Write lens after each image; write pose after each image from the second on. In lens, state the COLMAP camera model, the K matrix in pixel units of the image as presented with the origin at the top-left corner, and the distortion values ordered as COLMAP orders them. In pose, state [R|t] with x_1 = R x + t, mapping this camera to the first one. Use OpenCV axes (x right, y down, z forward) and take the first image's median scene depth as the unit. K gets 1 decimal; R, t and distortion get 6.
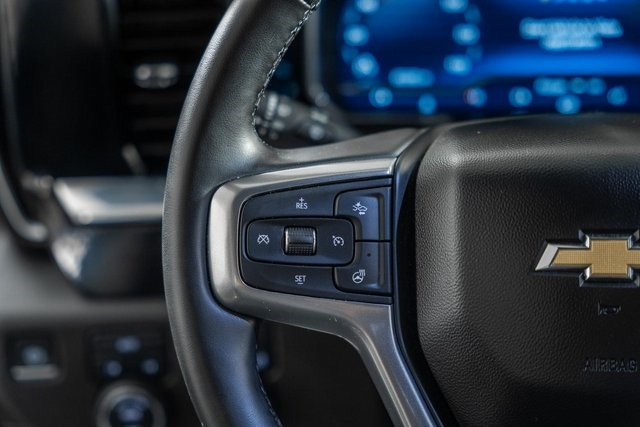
lens RADIAL K [[1313.1, 0, 311.8], [0, 1313.1, 213.7], [0, 0, 1]] dist [0.209744, 0.354275]
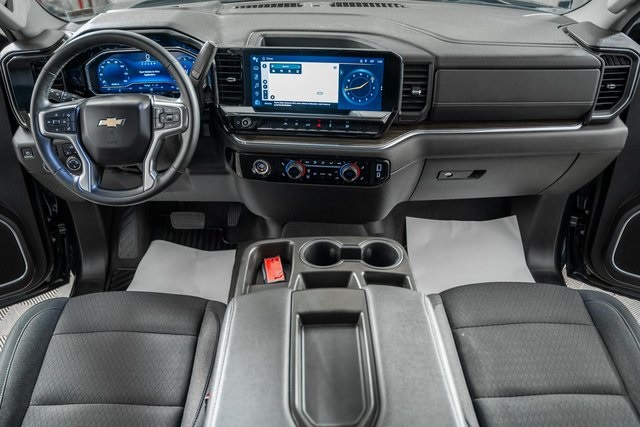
lens RADIAL K [[523.3, 0, 317.8], [0, 523.3, 212.9], [0, 0, 1]] dist [-0.125366, 0.006774]
pose [[0.991628, -0.046249, 0.120562, 0.716363], [0.025550, 0.985475, 0.167887, 0.063390], [-0.126575, -0.163401, 0.978406, -1.038447]]
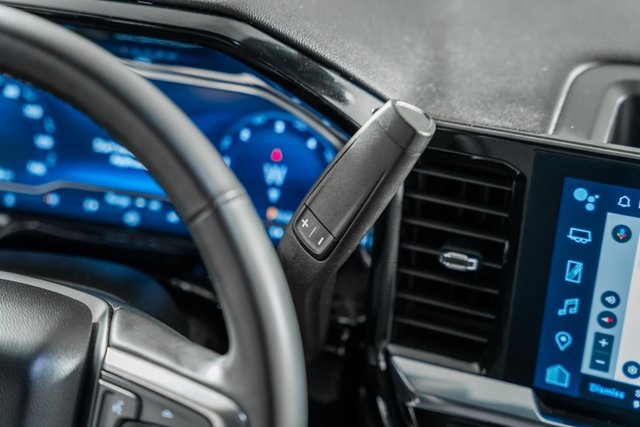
lens RADIAL K [[1313.1, 0, 311.8], [0, 1313.1, 213.7], [0, 0, 1]] dist [0.209744, 0.354275]
pose [[0.990114, 0.119047, -0.074180, 0.593144], [-0.115550, 0.992053, 0.049787, -0.221624], [0.079518, -0.040723, 0.996001, -0.076604]]
